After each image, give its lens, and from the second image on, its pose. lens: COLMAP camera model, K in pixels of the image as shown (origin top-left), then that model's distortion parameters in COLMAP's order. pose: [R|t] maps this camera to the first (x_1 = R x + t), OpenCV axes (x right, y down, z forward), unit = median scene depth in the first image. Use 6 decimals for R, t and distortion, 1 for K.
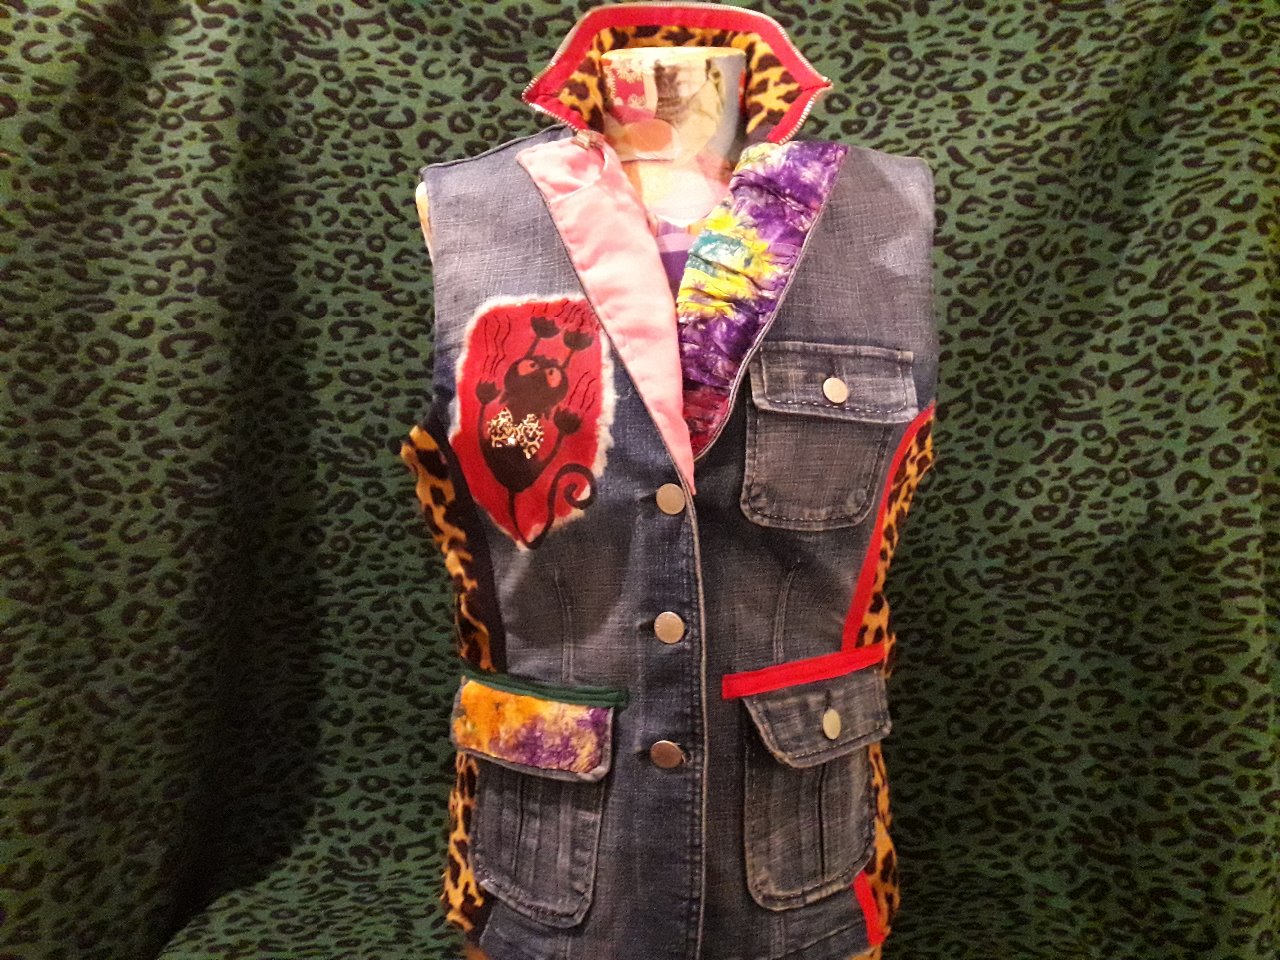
lens RADIAL K [[1058.4, 0, 634.4], [0, 1058.4, 472.5], [0, 0, 1]] dist [-0.025007, 0.004796]
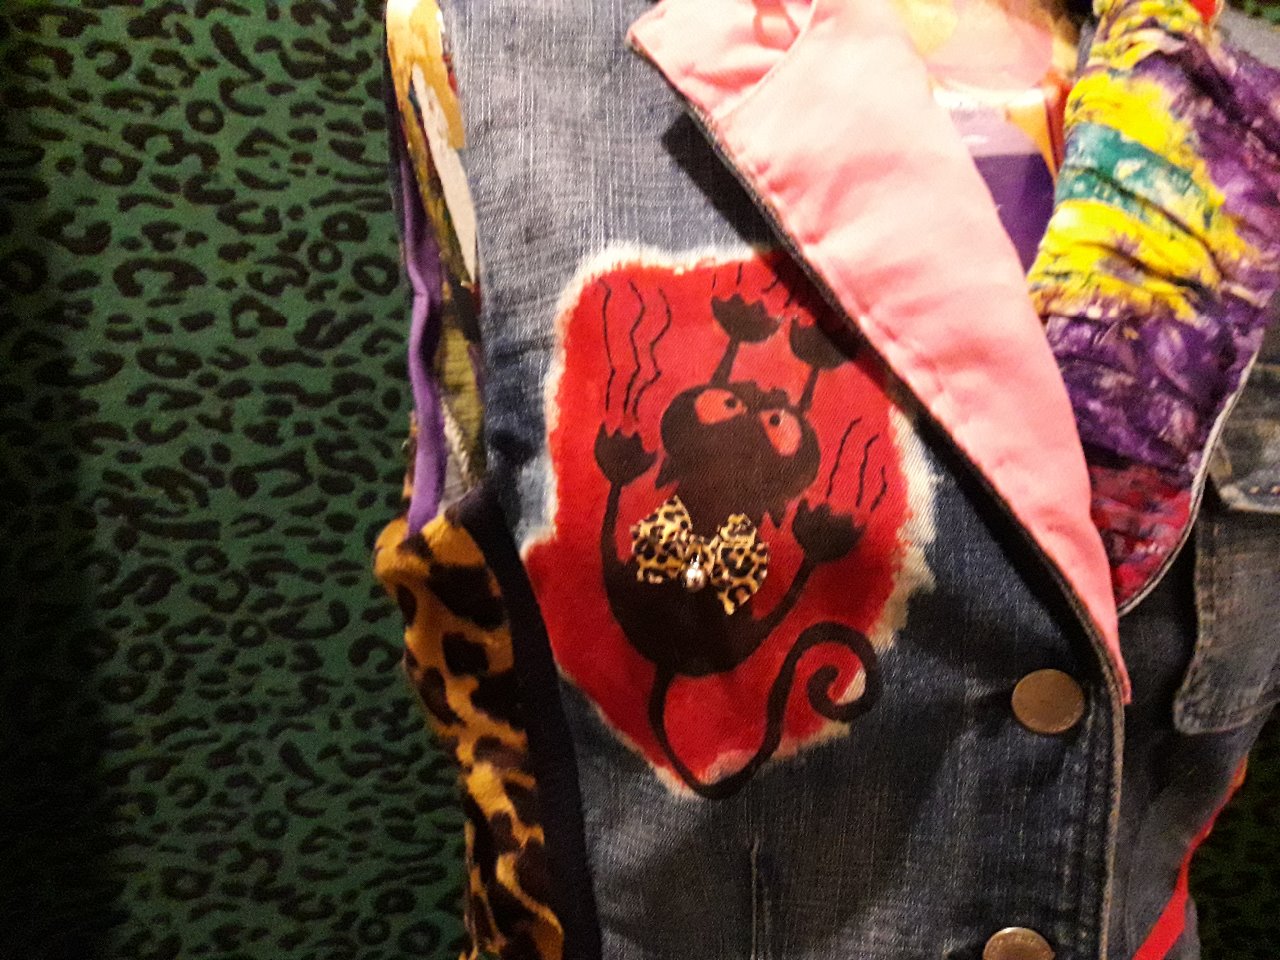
lens RADIAL K [[1058.4, 0, 641.9], [0, 1058.4, 469.2], [0, 0, 1]] dist [-0.025007, 0.004796]
pose [[0.963236, -0.016549, 0.268146, -0.176033], [-0.001399, 0.997779, 0.066603, -0.072052], [-0.268652, -0.064530, 0.961073, 0.405235]]
